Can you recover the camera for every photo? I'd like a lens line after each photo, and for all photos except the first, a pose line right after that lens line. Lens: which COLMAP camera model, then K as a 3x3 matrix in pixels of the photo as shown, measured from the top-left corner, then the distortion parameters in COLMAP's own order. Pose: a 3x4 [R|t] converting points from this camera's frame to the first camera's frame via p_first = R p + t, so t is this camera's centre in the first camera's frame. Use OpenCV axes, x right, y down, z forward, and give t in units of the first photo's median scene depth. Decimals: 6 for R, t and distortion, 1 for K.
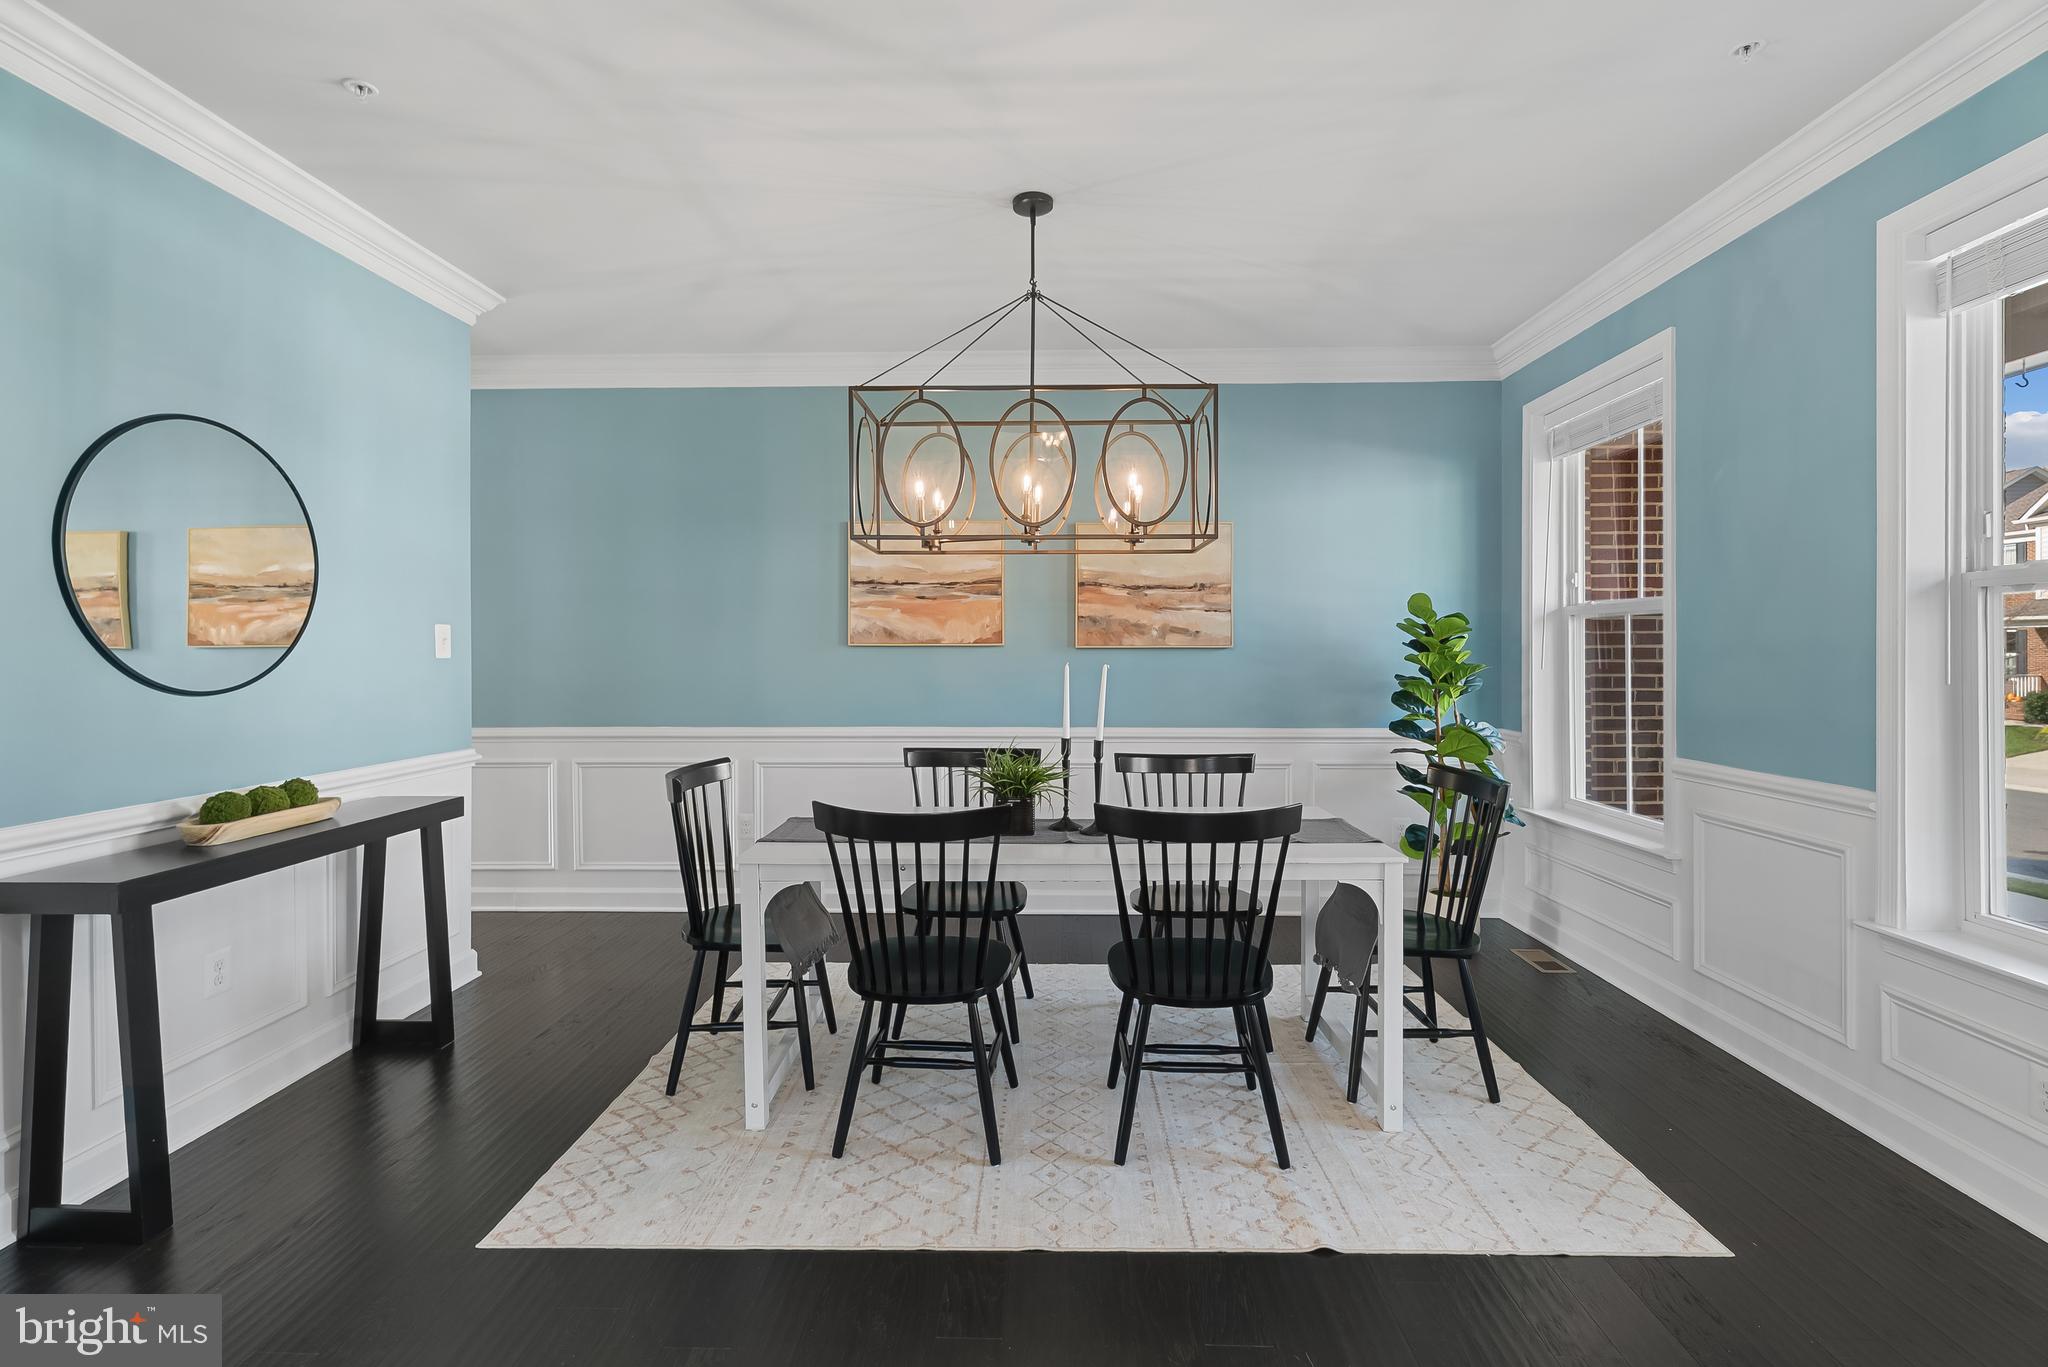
lens RADIAL K [[924.8, 0, 1050.0], [0, 924.8, 642.9], [0, 0, 1]] dist [0.000554, -0.002087]
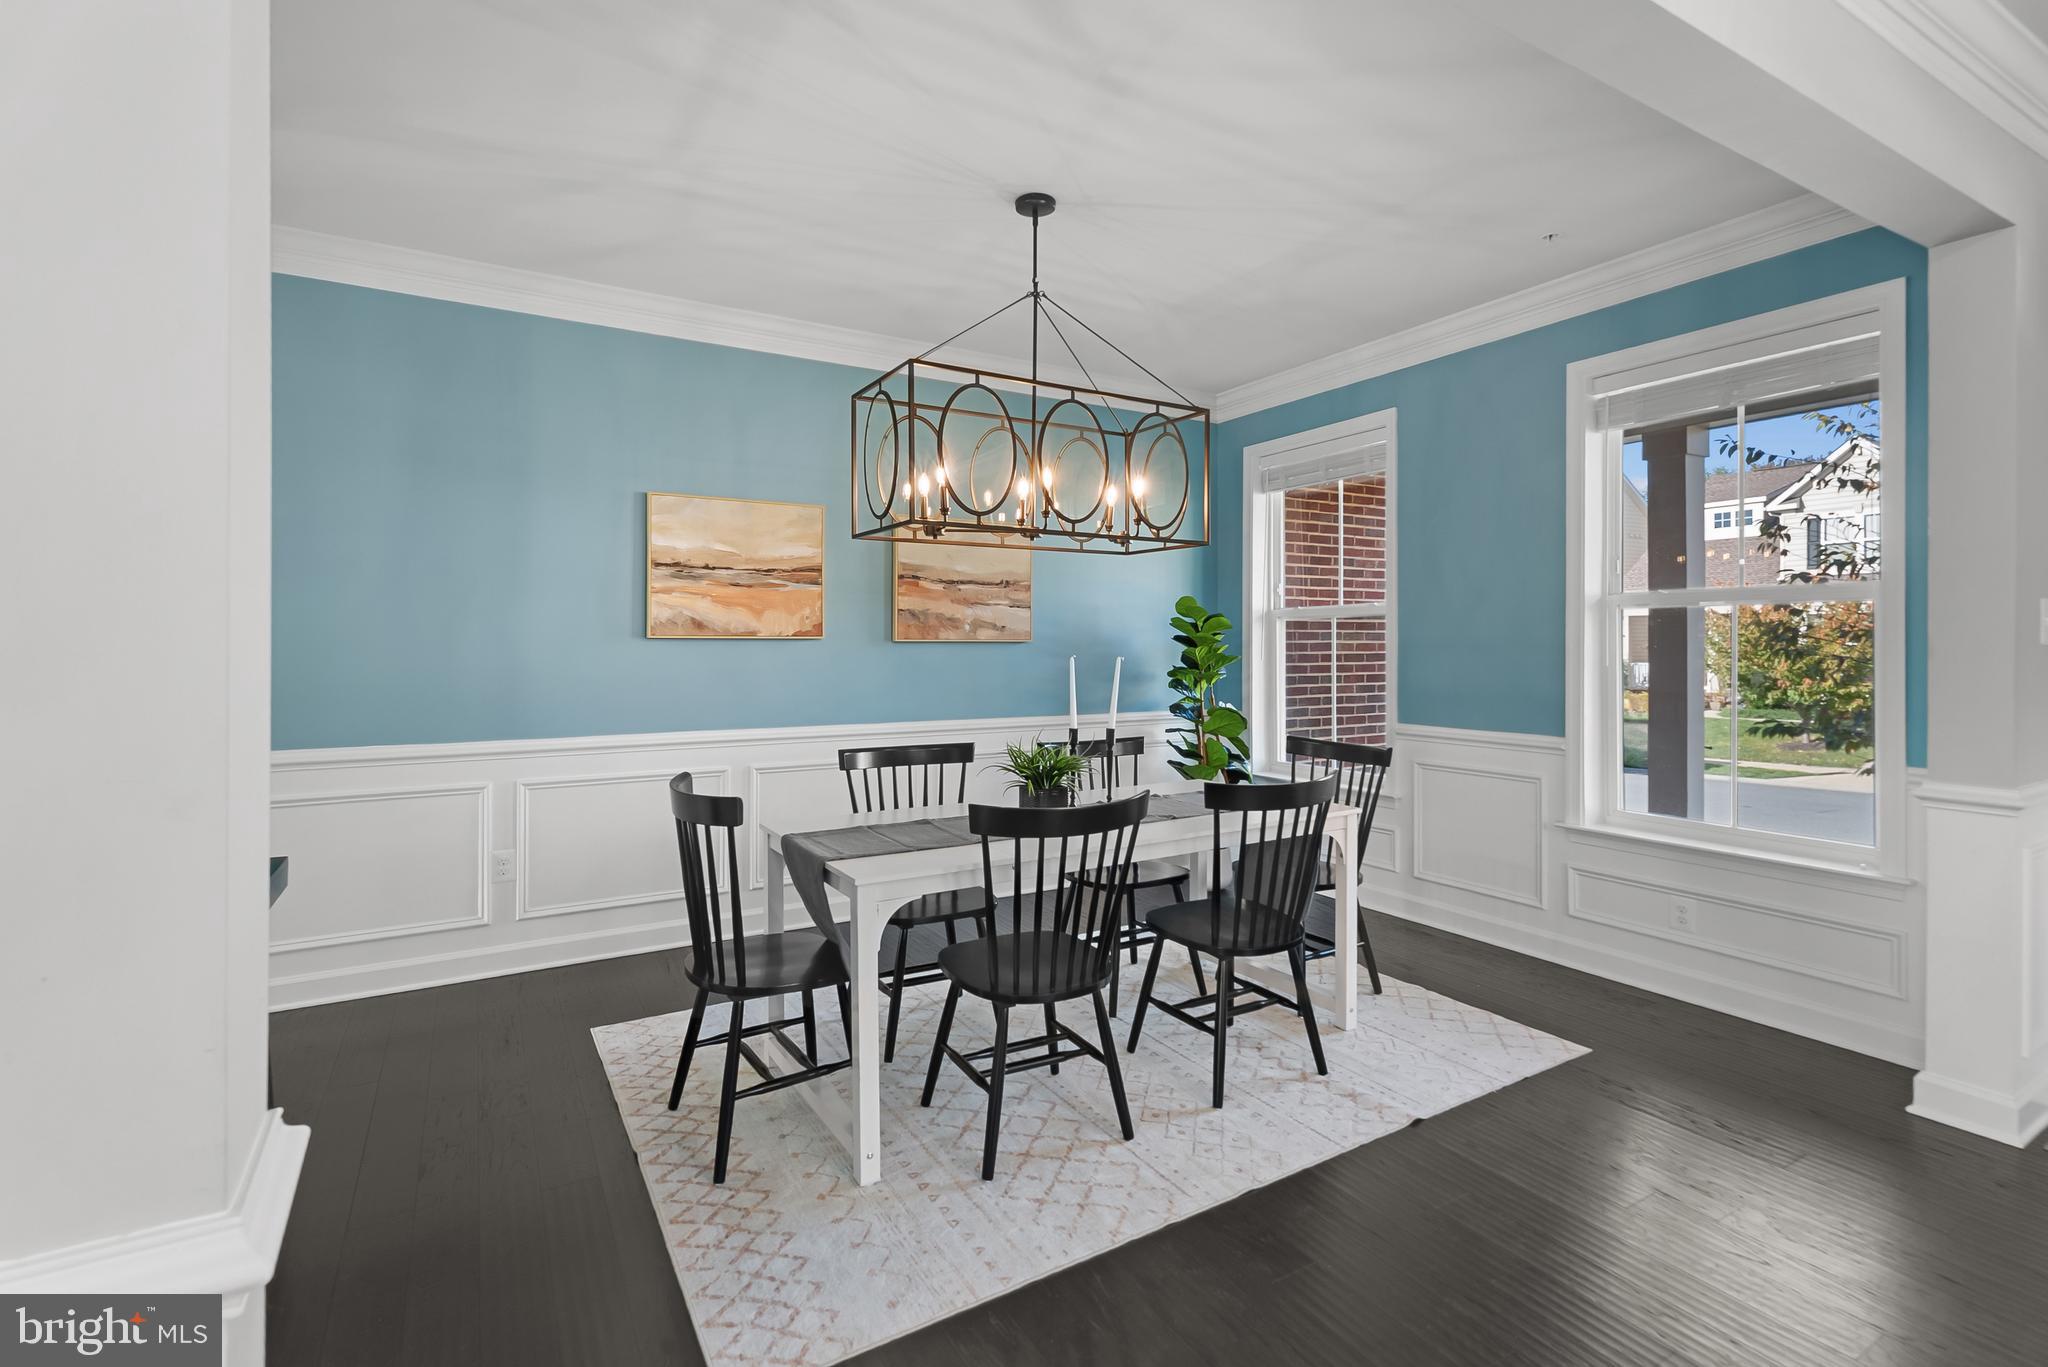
lens RADIAL K [[924.8, 0, 1025.8], [0, 924.8, 632.9], [0, 0, 1]] dist [0.000554, -0.002087]
pose [[0.851074, 0.008580, 0.524976, -0.436121], [-0.005373, 0.999956, -0.007632, 0.003512], [-0.525018, 0.003675, 0.851083, 0.109959]]
